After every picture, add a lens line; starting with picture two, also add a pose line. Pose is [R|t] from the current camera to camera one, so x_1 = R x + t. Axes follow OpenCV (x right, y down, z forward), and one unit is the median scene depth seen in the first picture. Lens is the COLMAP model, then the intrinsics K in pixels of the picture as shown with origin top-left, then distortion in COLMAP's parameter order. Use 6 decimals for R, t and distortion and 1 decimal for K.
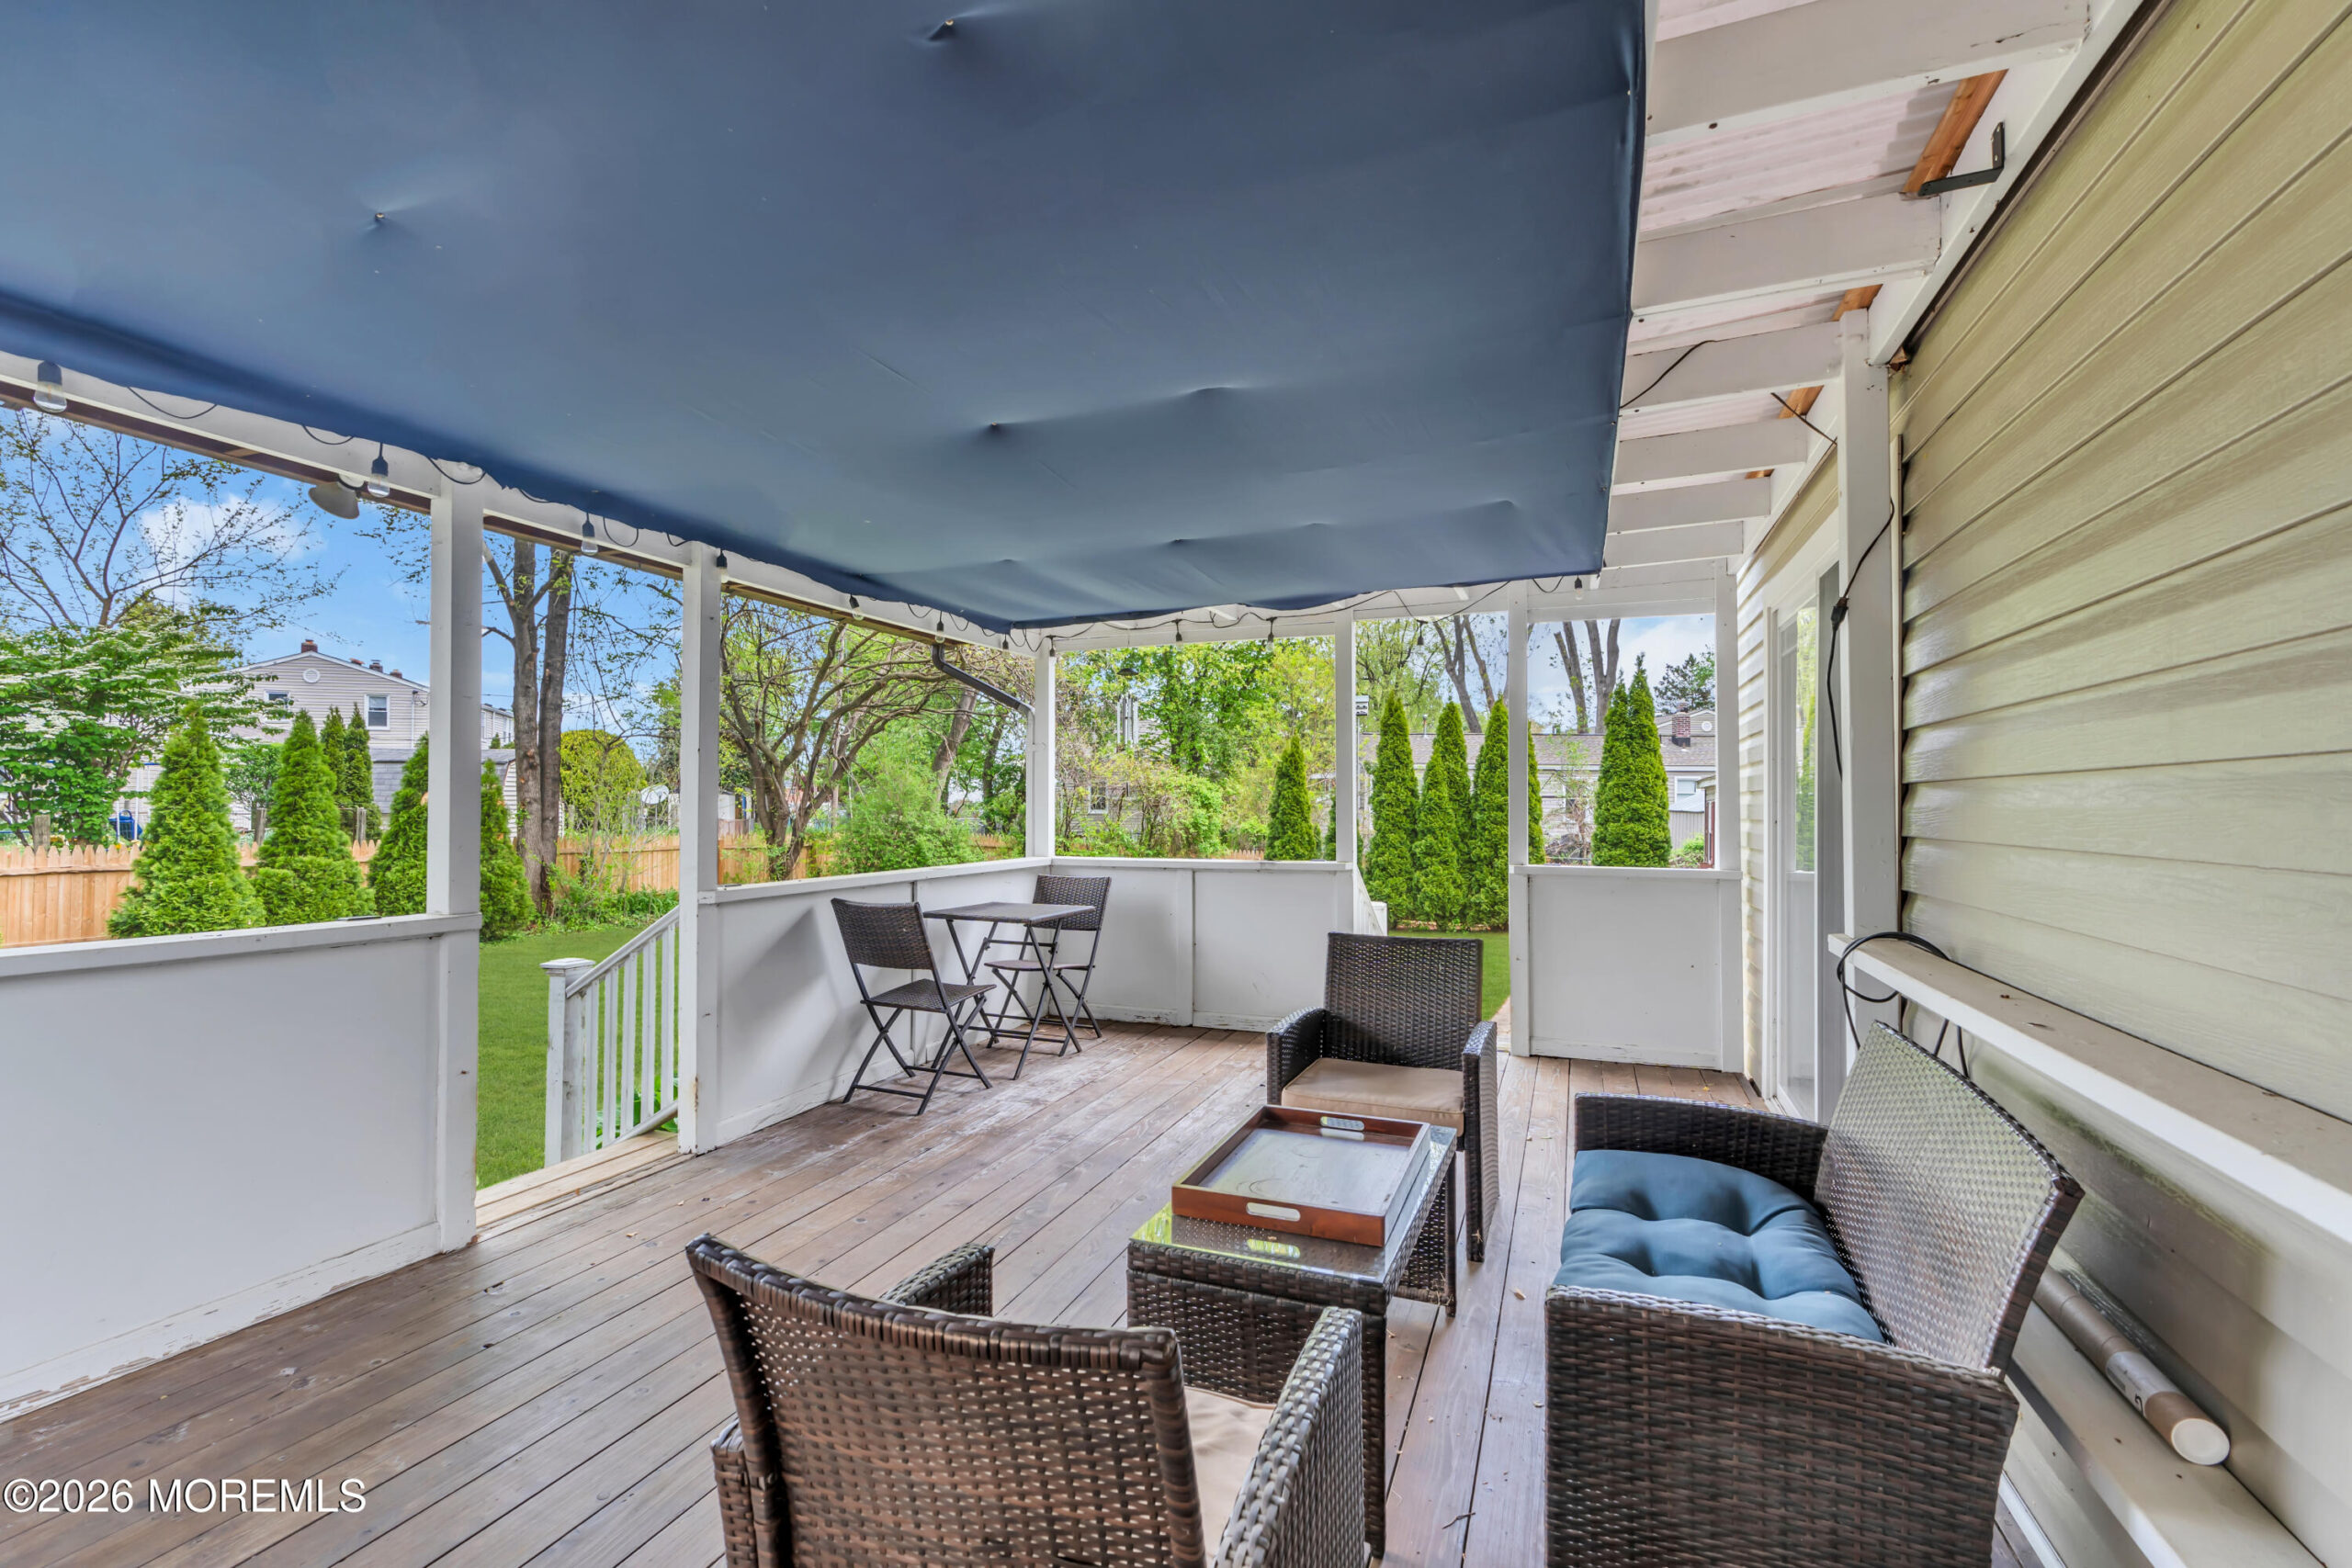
lens RADIAL K [[1048.5, 0, 1173.6], [0, 1048.5, 791.1], [0, 0, 1]] dist [-0.010112, 0.003400]
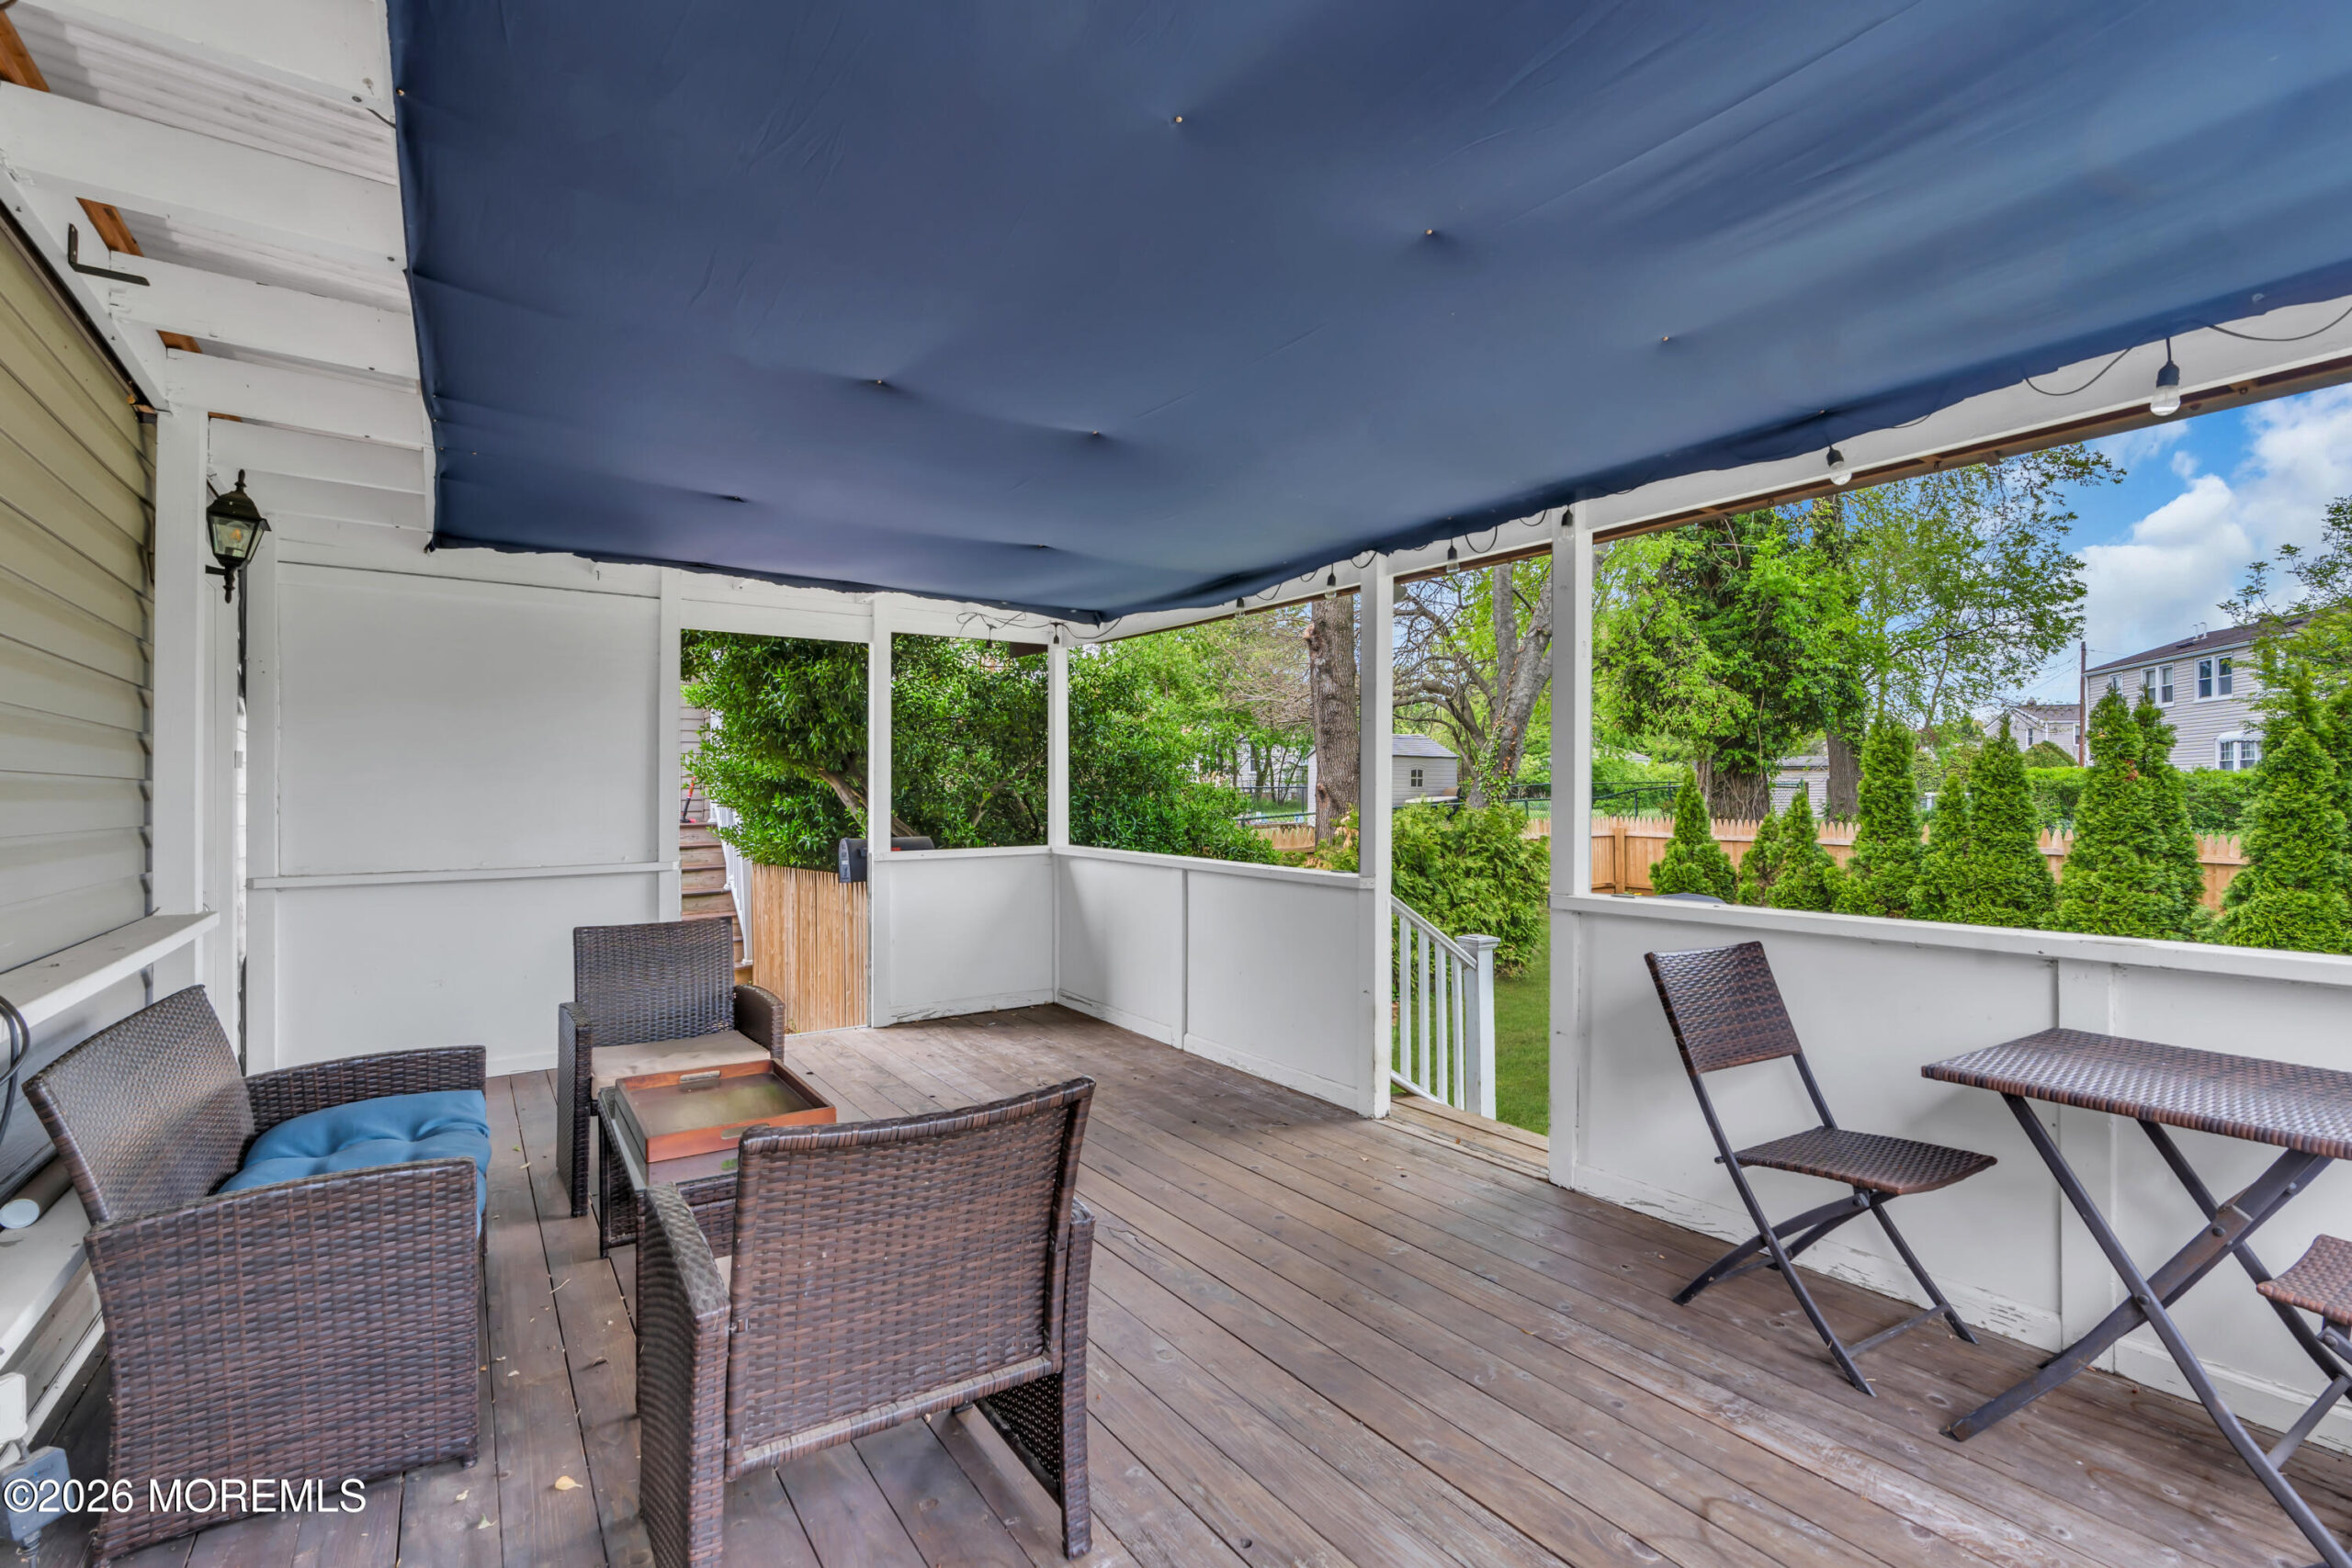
lens RADIAL K [[1048.5, 0, 1175.6], [0, 1048.5, 786.2], [0, 0, 1]] dist [-0.010112, 0.003400]
pose [[-0.568689, -0.013877, -0.822436, 0.536120], [0.007405, 0.999731, -0.021988, 0.023755], [0.822519, -0.018594, -0.568433, 1.392448]]
